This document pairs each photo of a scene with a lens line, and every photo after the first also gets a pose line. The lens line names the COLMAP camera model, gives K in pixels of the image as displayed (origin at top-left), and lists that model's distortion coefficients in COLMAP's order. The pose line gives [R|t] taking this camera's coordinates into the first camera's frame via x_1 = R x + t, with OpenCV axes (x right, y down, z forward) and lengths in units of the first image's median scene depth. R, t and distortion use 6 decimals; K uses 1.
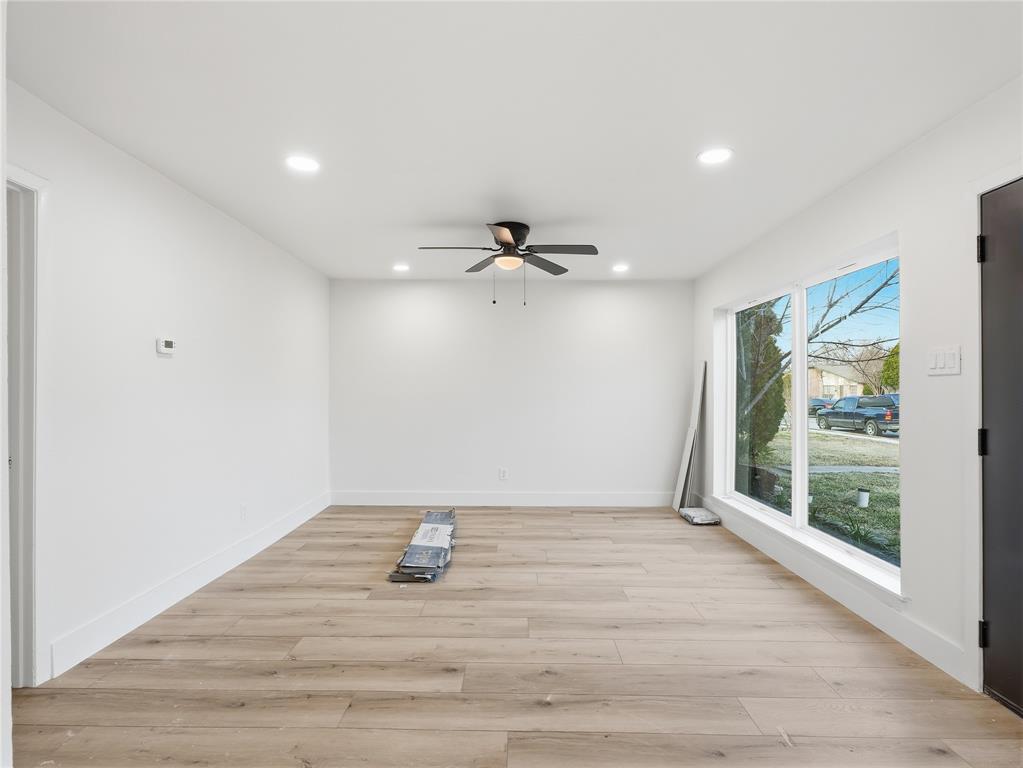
lens RADIAL K [[493.6, 0, 514.8], [0, 493.6, 386.8], [0, 0, 1]] dist [0.000560, -0.000009]
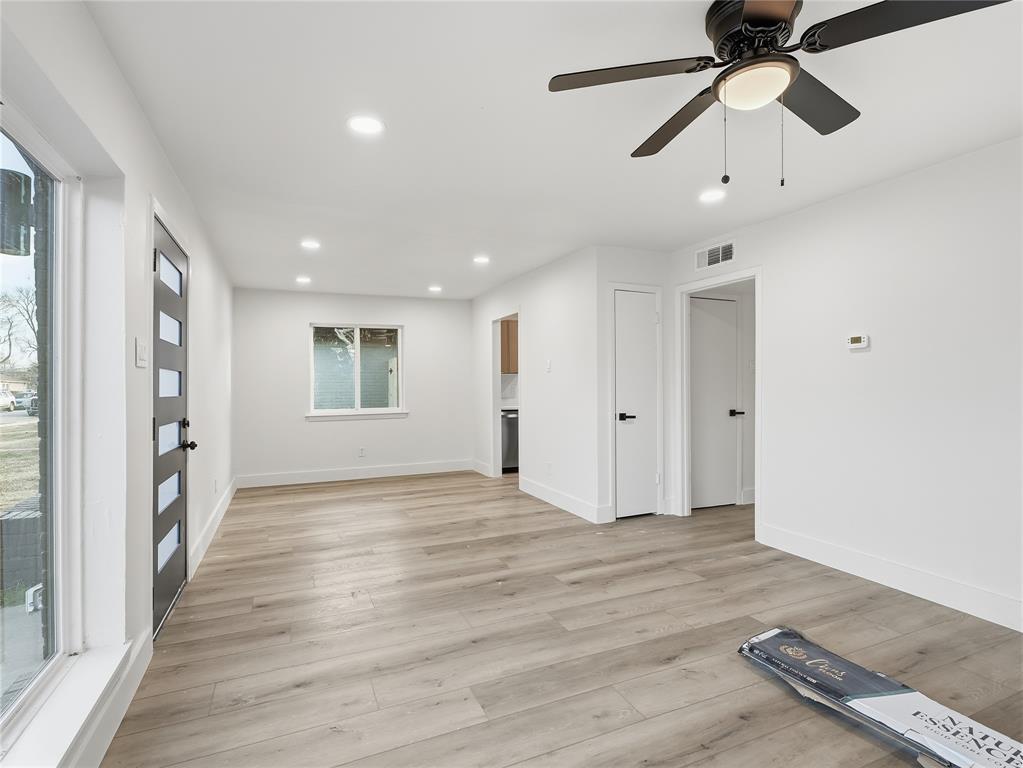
lens RADIAL K [[493.6, 0, 514.8], [0, 493.6, 386.8], [0, 0, 1]] dist [0.000560, -0.000009]
pose [[-0.902242, 0.004634, -0.431205, 0.521458], [0.004963, 0.999988, 0.000361, 0.016170], [0.431201, -0.001814, -0.902254, 1.830793]]
